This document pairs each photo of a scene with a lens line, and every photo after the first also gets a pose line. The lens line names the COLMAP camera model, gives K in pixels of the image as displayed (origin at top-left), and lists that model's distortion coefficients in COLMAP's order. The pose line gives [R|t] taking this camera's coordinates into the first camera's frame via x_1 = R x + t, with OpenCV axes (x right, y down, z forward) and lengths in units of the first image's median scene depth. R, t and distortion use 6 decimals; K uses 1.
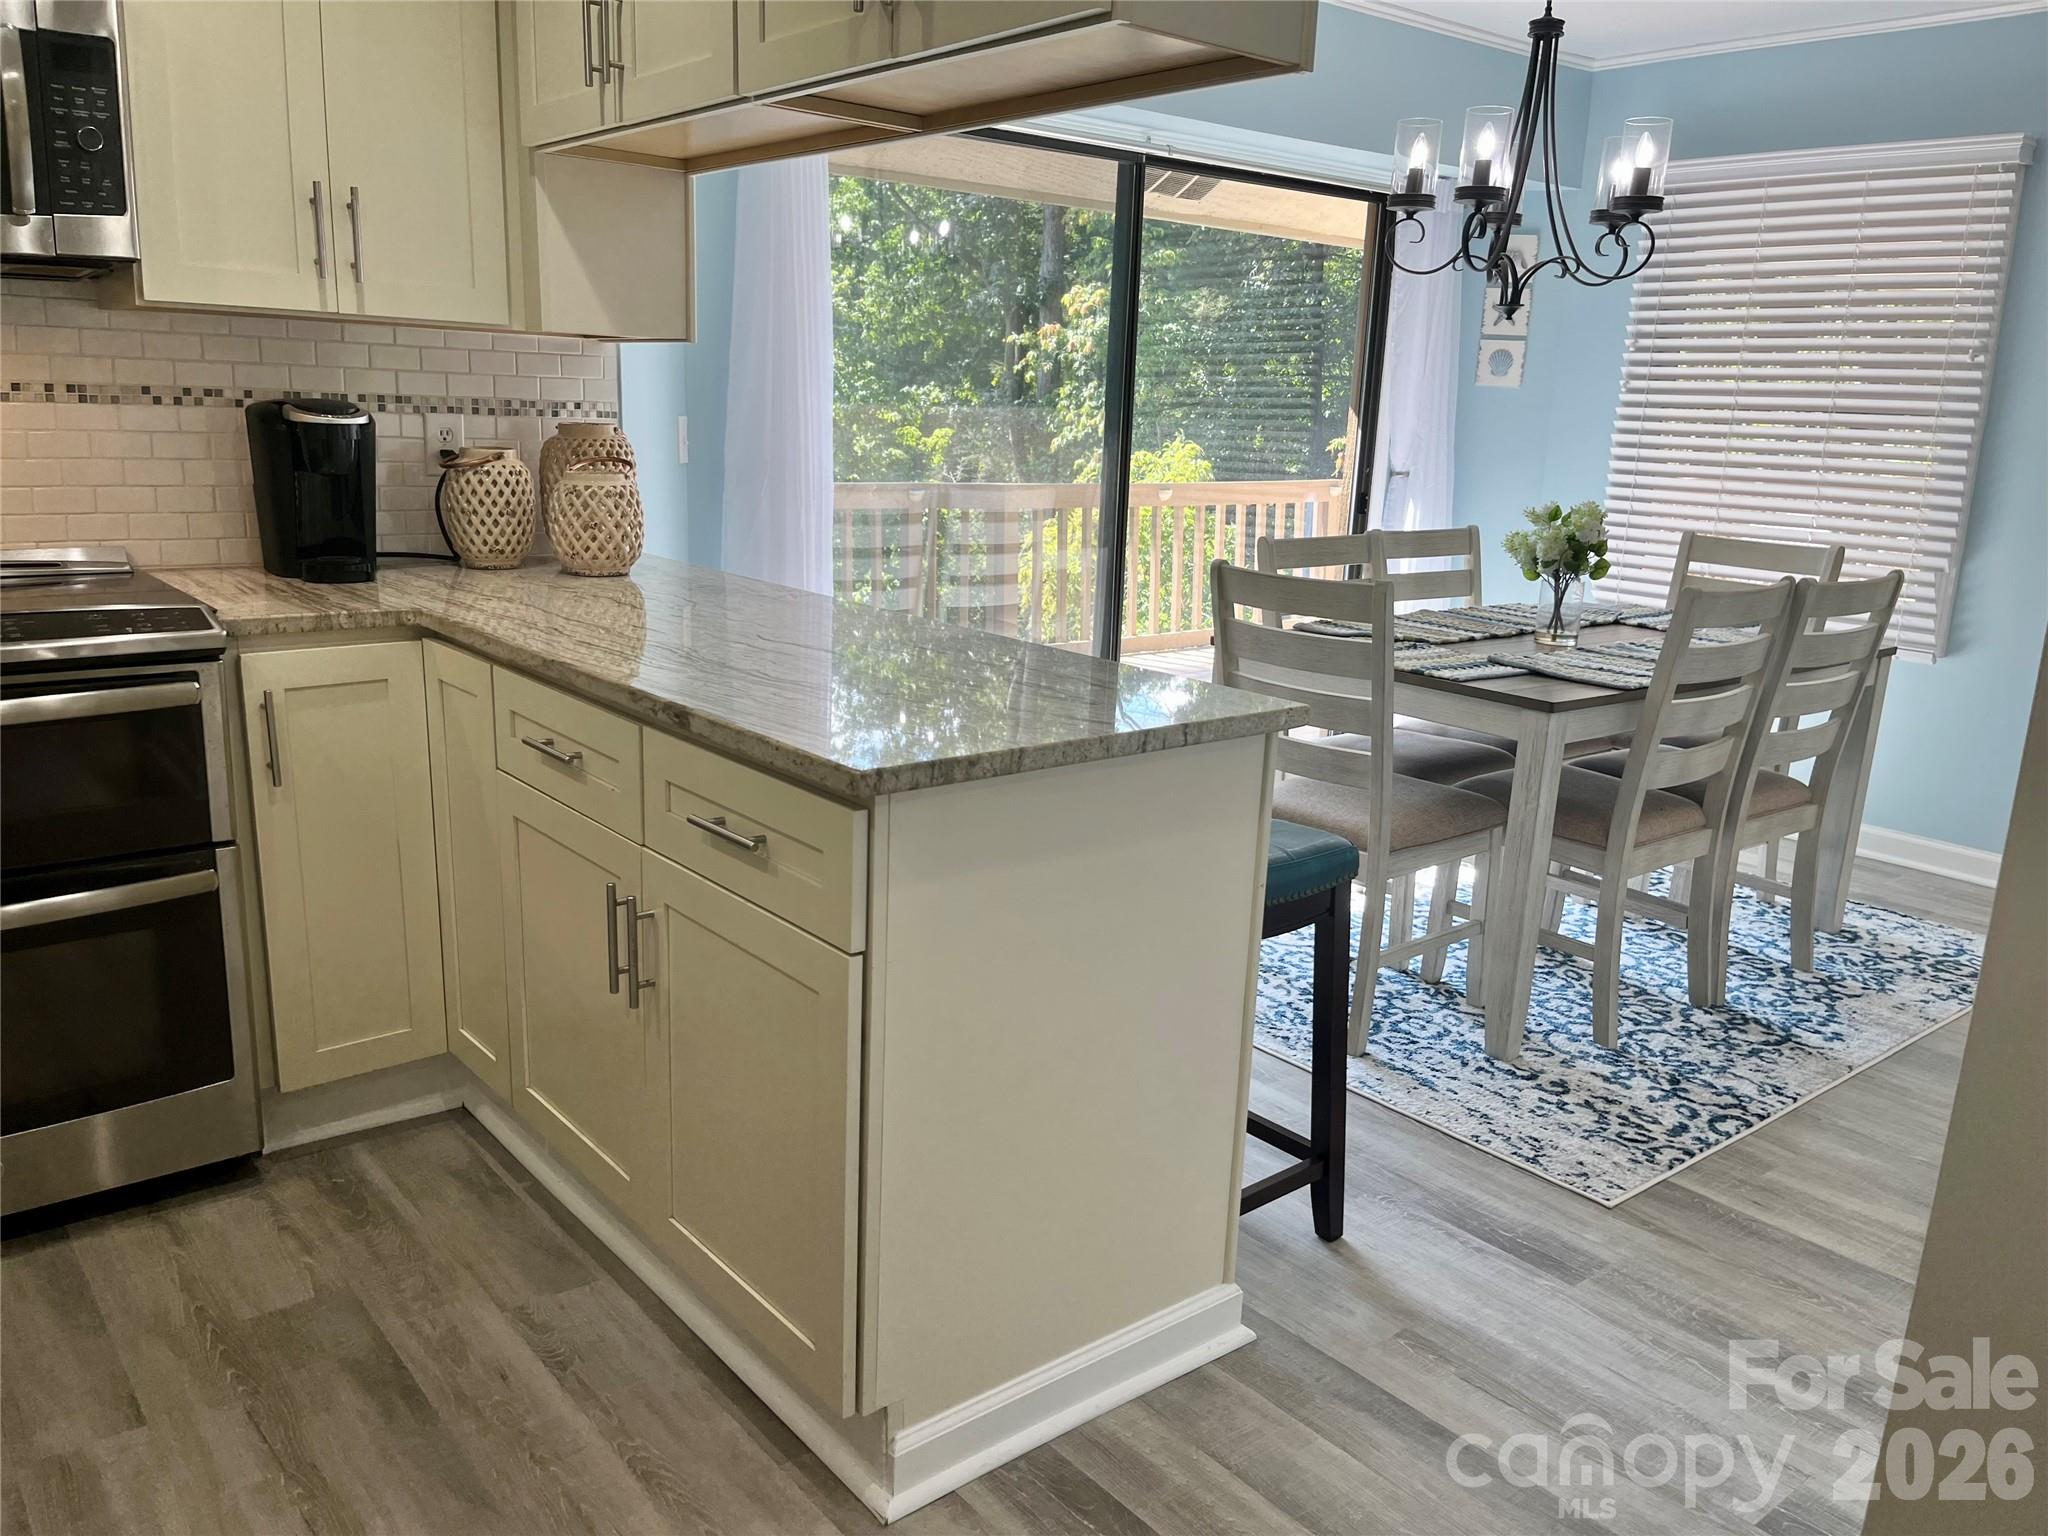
lens RADIAL K [[1540.1, 0, 1027.7], [0, 1540.1, 770.1], [0, 0, 1]] dist [0.013672, -0.038044]
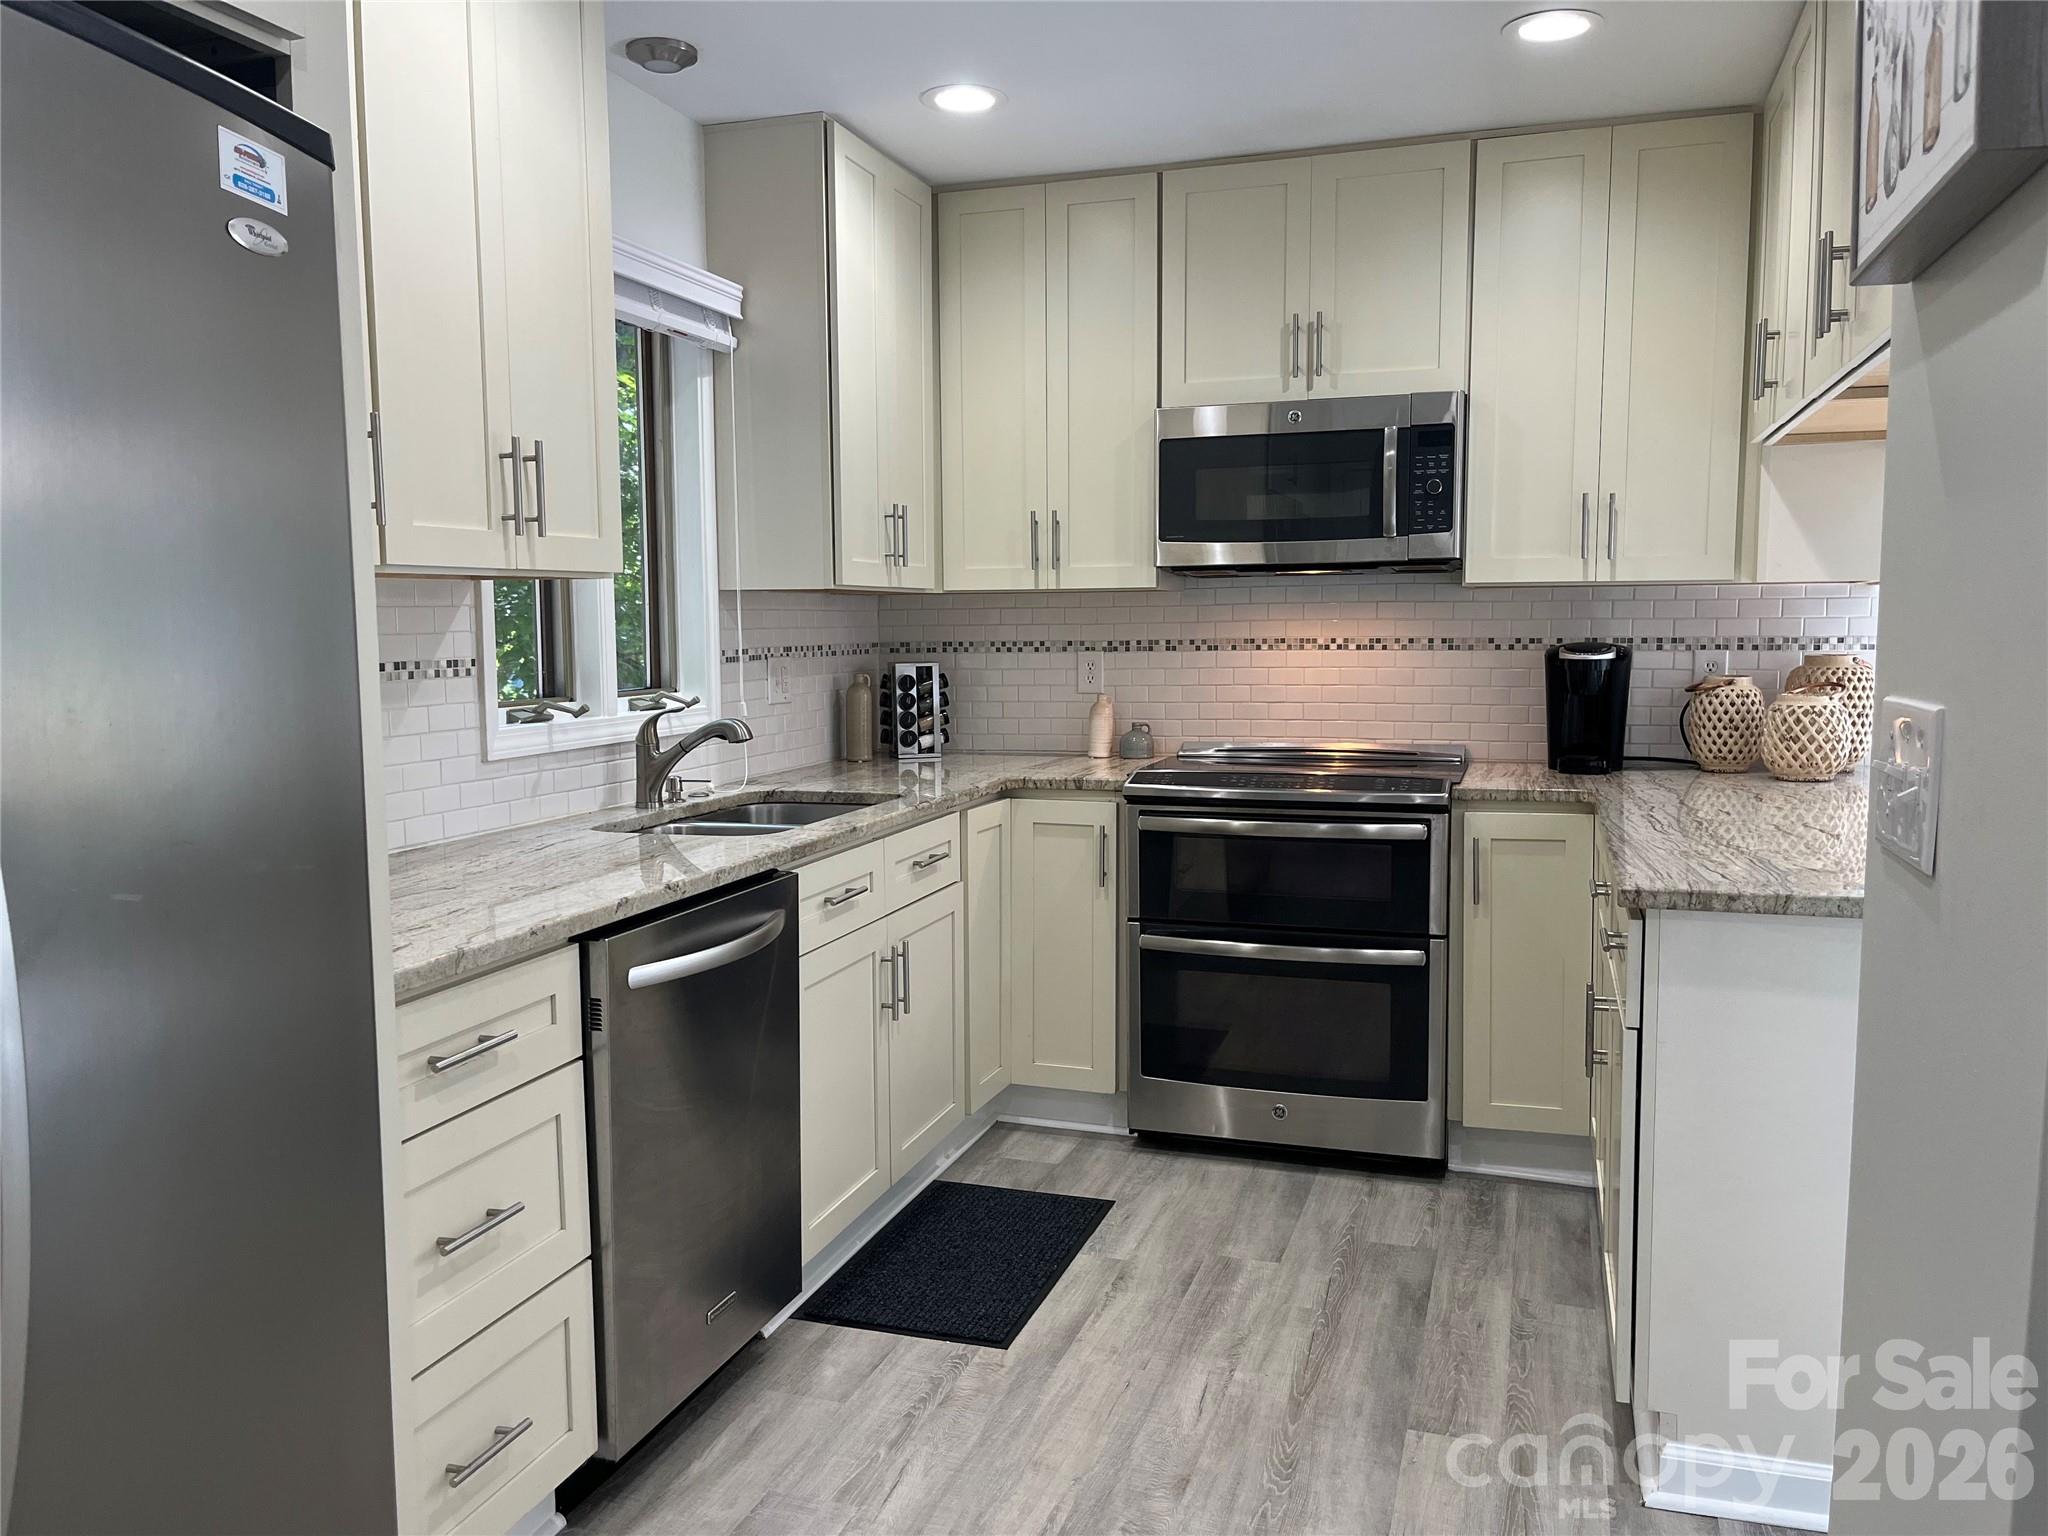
lens RADIAL K [[1540.1, 0, 1021.6], [0, 1540.1, 765.5], [0, 0, 1]] dist [0.013672, -0.038044]
pose [[0.525335, 0.032256, -0.850284, 0.460618], [-0.167808, 0.983583, -0.066365, 0.044145], [0.834185, 0.177548, 0.522123, -0.121453]]
